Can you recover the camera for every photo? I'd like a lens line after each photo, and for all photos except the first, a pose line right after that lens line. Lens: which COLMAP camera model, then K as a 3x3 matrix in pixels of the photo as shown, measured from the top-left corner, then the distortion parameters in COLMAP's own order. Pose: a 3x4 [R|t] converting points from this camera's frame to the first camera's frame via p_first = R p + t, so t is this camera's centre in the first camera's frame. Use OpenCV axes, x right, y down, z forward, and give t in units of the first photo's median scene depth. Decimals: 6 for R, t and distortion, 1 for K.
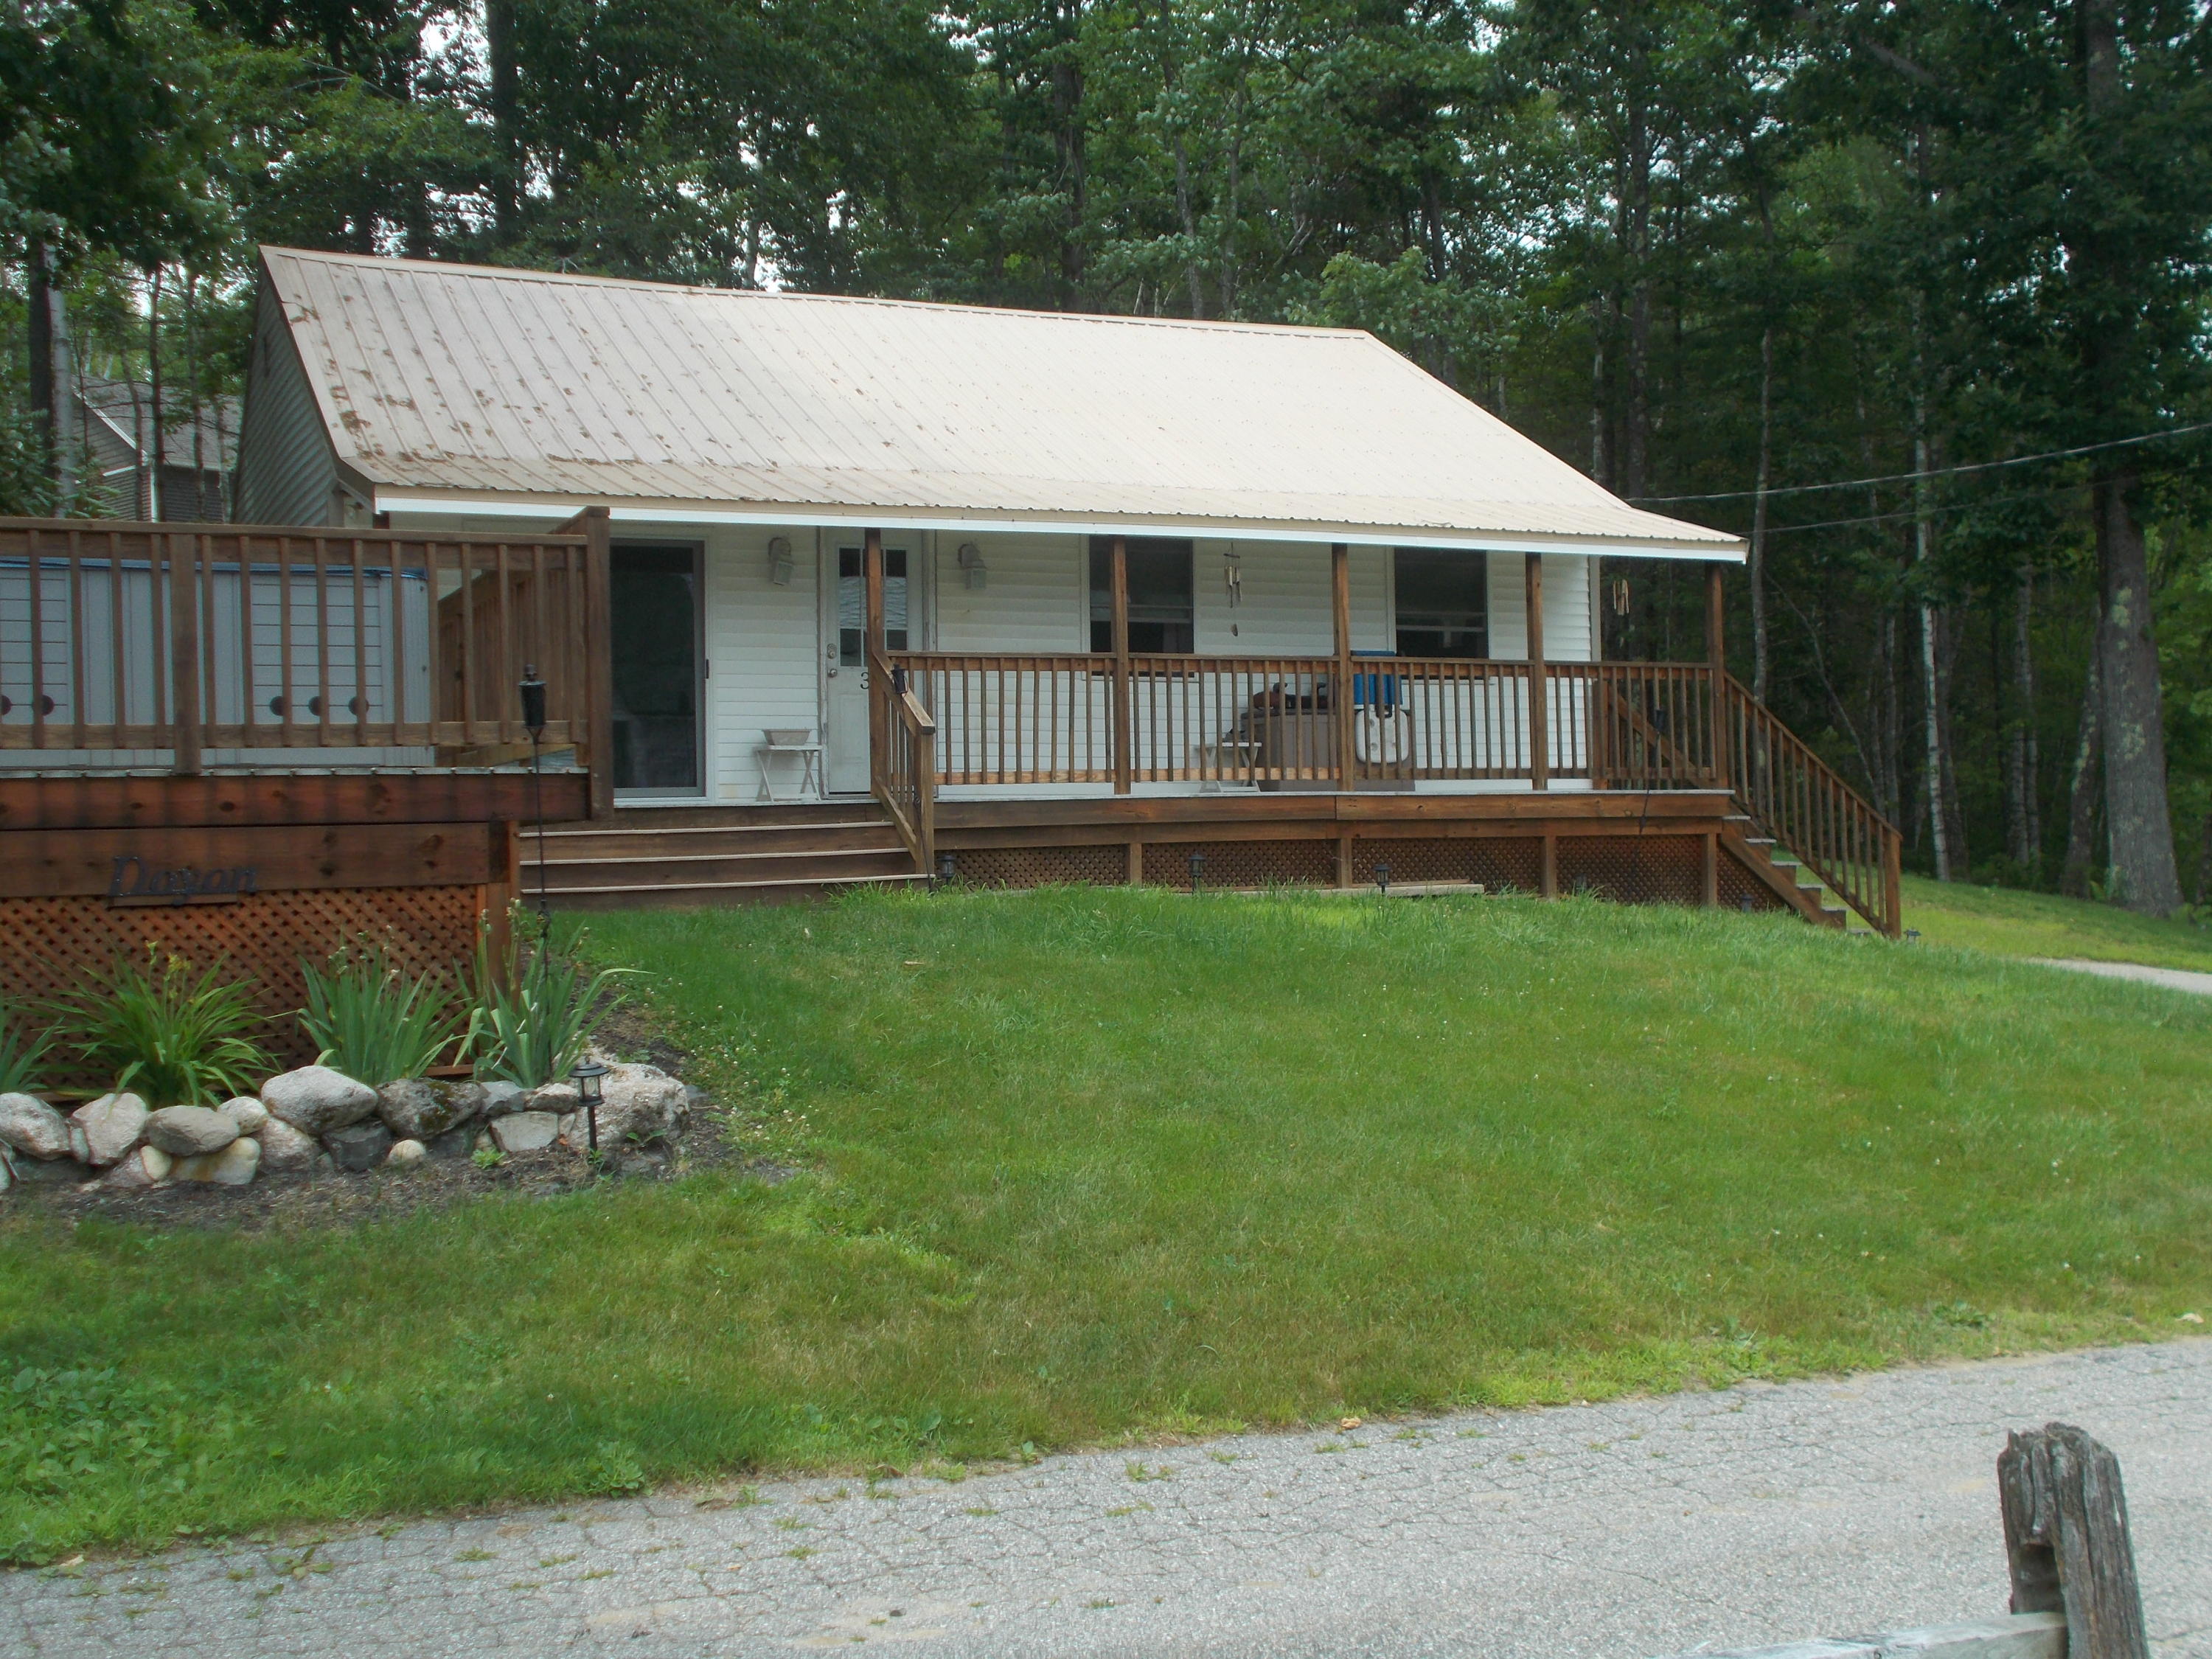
lens RADIAL K [[2405.9, 0, 1106.0], [0, 2405.9, 829.5], [0, 0, 1]] dist [-0.005615, 0.045618]
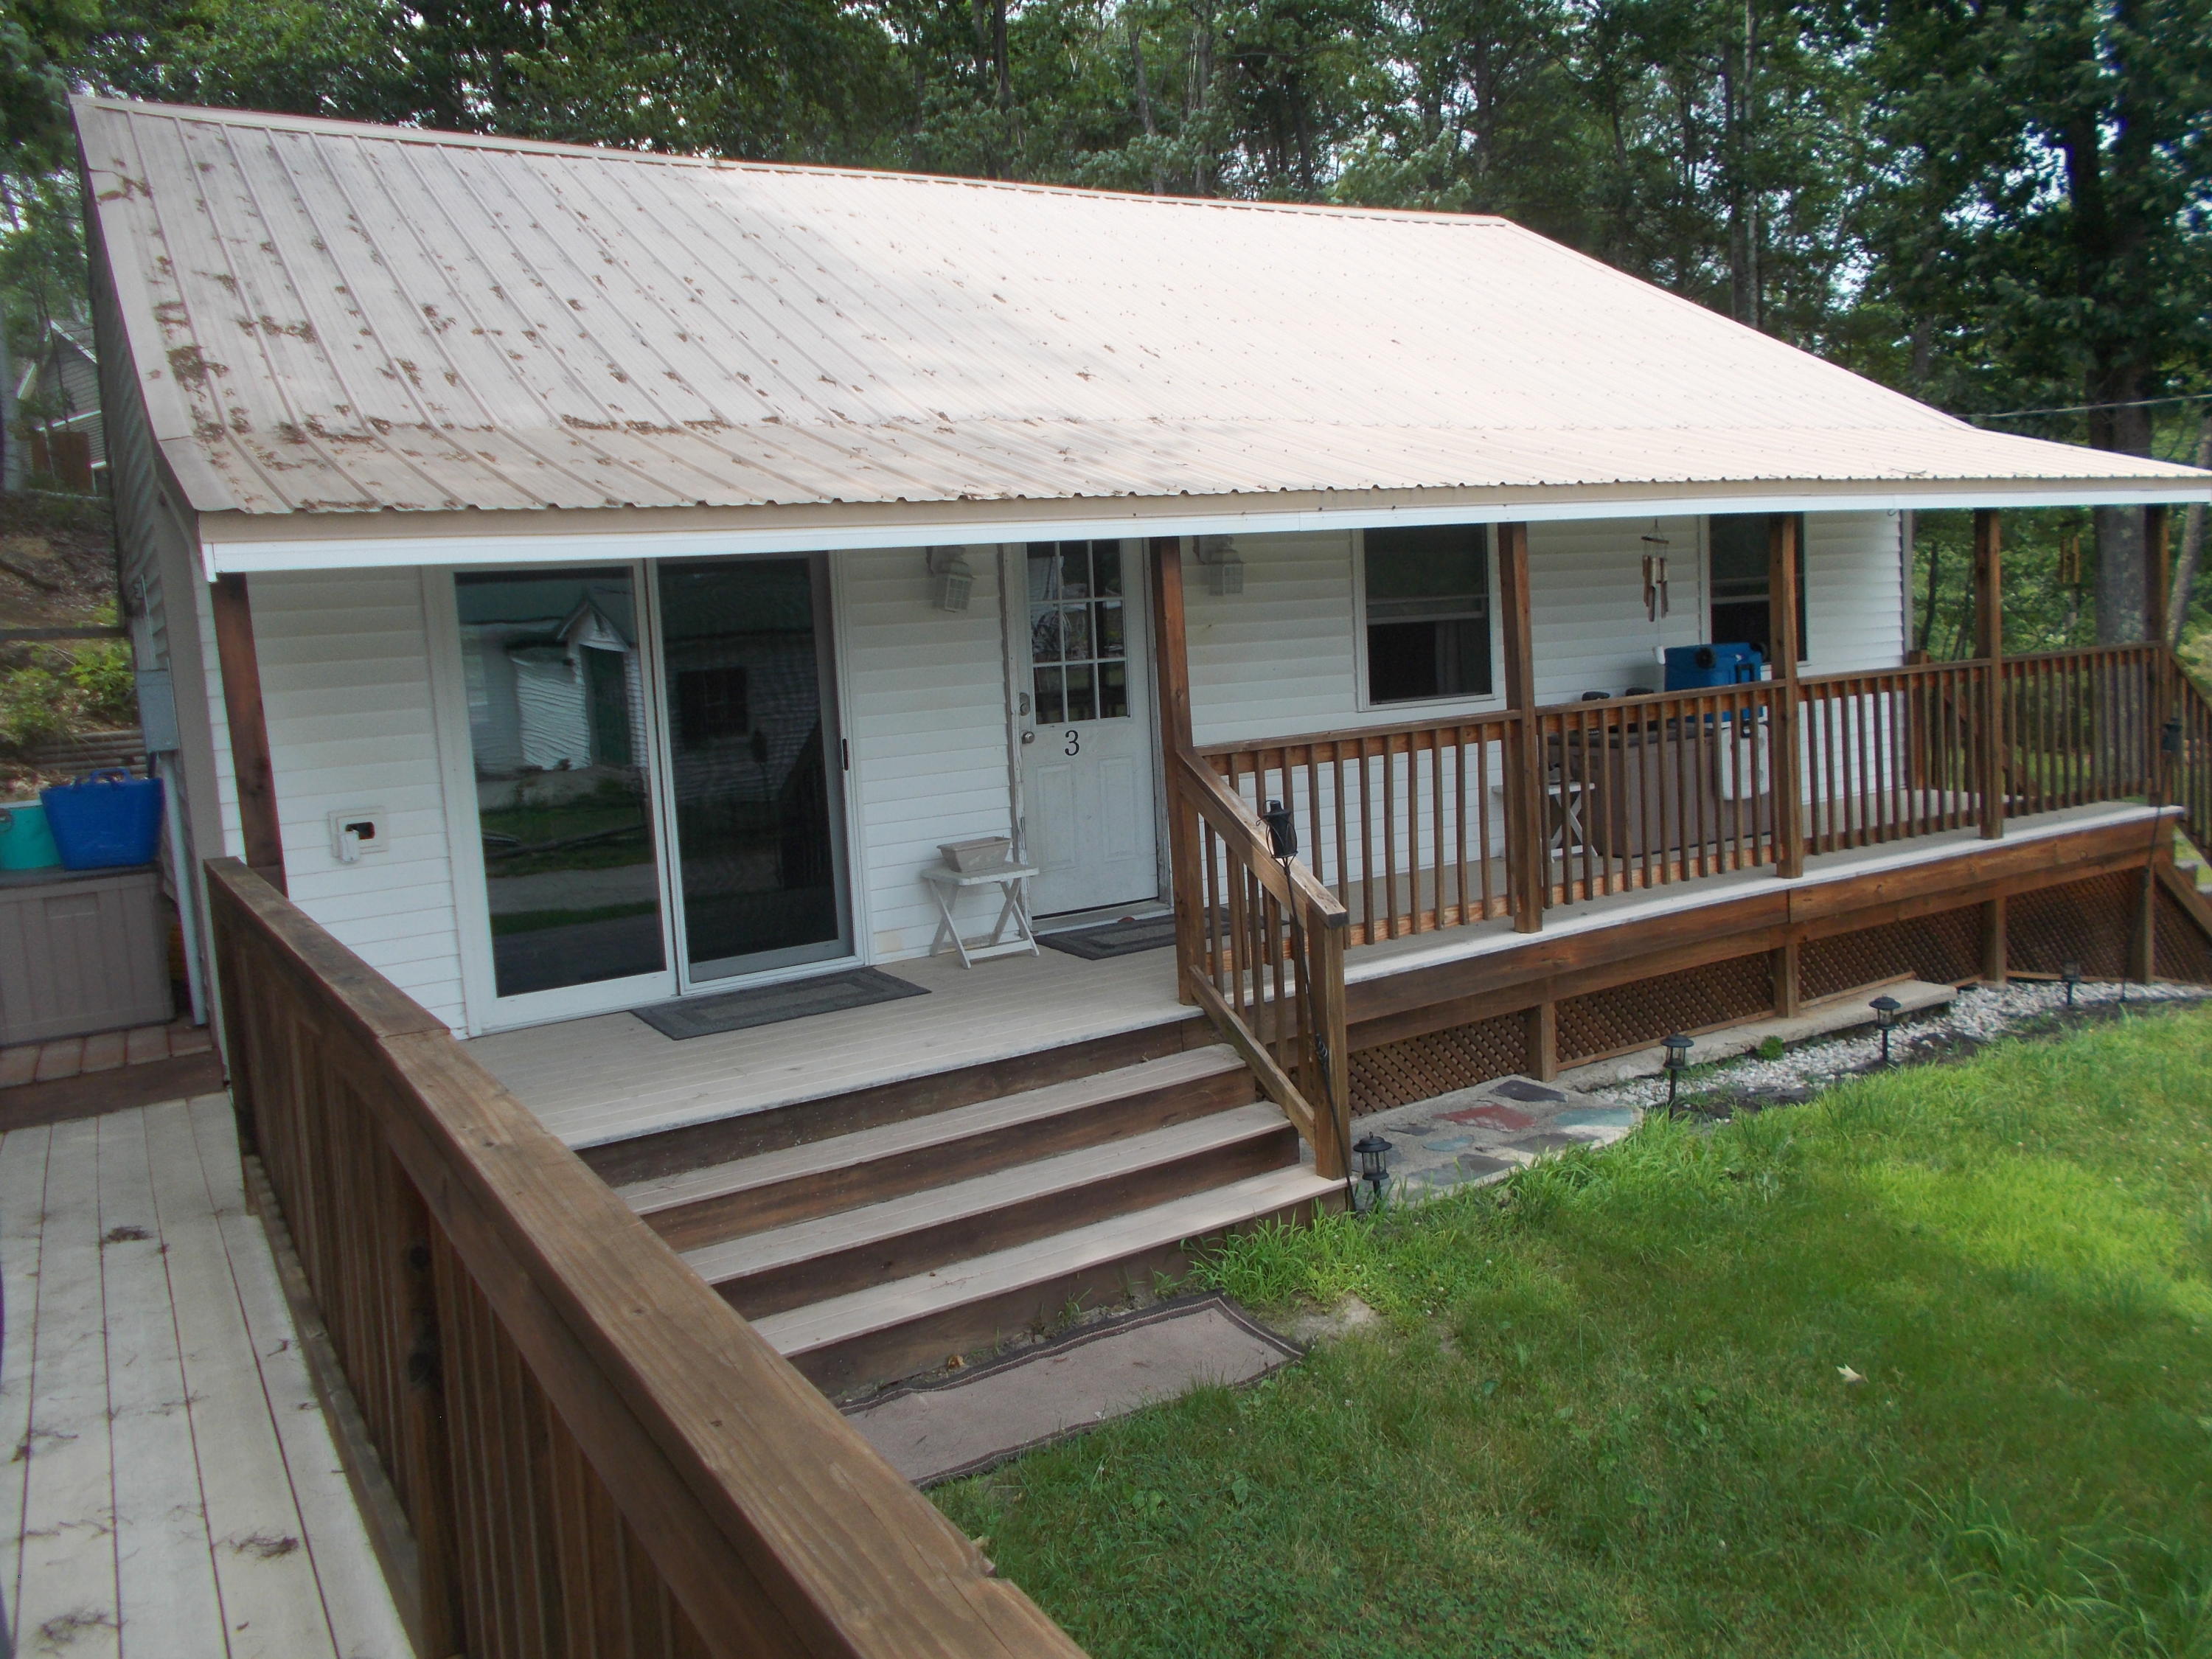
lens RADIAL K [[1682.1, 0, 1098.9], [0, 1682.1, 802.5], [0, 0, 1]] dist [0.001451, 0.001553]
pose [[0.993549, -0.054227, 0.099601, -0.144038], [0.043676, 0.993490, 0.105214, -0.097022], [-0.104658, -0.100185, 0.989449, 0.559629]]
